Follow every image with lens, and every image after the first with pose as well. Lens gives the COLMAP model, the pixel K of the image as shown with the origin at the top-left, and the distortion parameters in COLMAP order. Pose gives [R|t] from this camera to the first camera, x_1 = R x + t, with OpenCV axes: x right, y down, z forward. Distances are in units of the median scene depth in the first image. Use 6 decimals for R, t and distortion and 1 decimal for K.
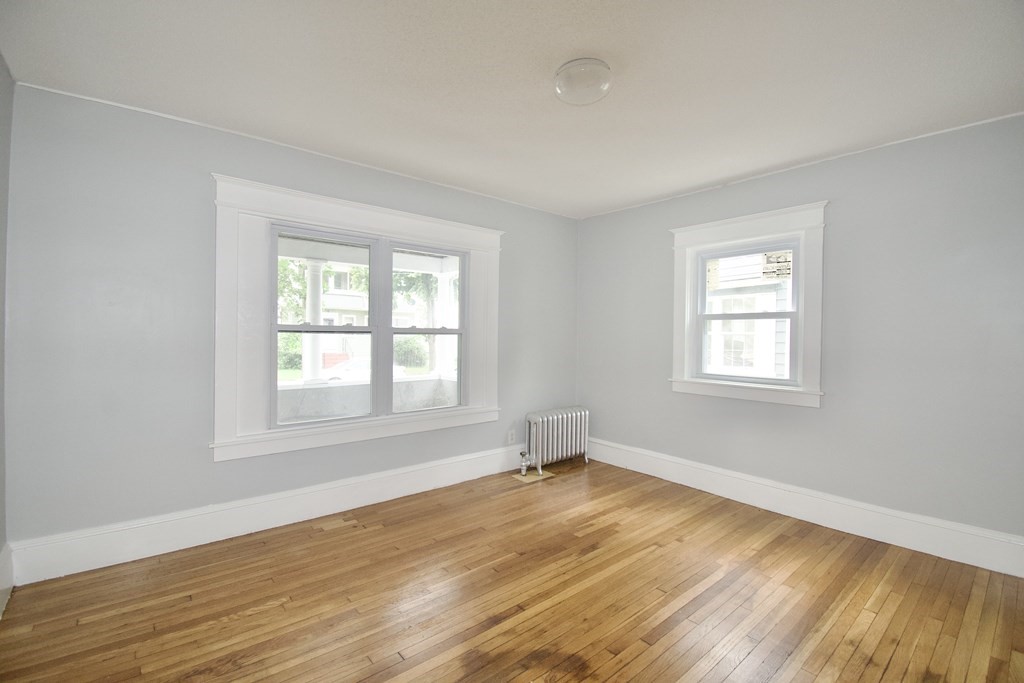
lens RADIAL K [[453.0, 0, 520.2], [0, 453.0, 337.3], [0, 0, 1]] dist [0.004287, -0.017734]
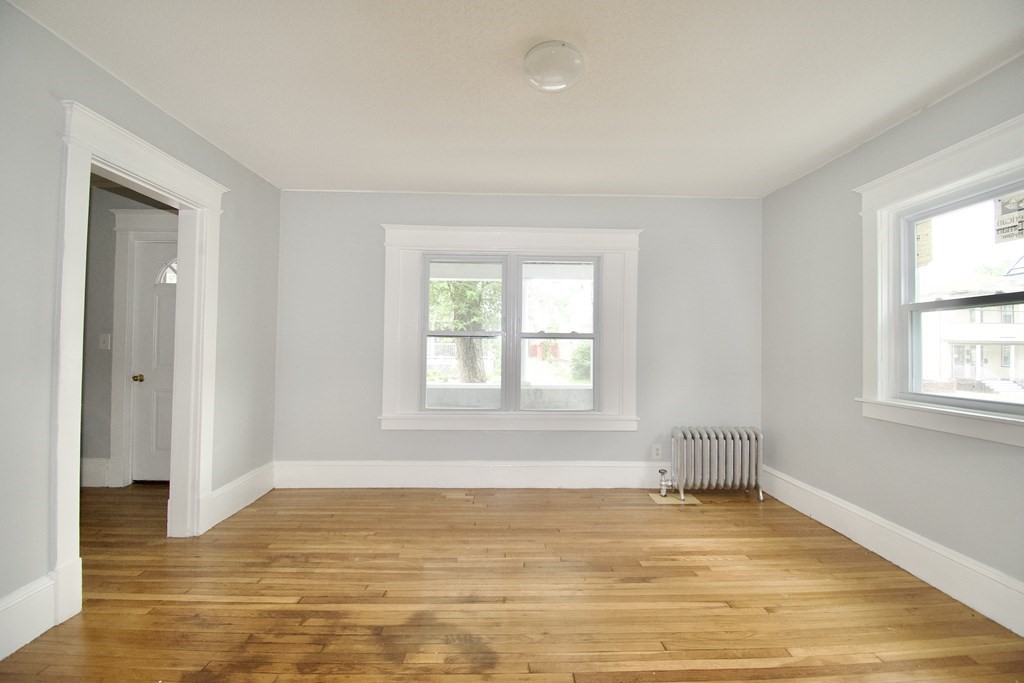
lens RADIAL K [[453.0, 0, 510.4], [0, 453.0, 337.7], [0, 0, 1]] dist [0.004287, -0.017734]
pose [[0.776297, -0.014156, -0.630208, 0.401633], [-0.006672, 0.999507, -0.030669, 0.025597], [0.630332, 0.028013, 0.775820, 0.126150]]
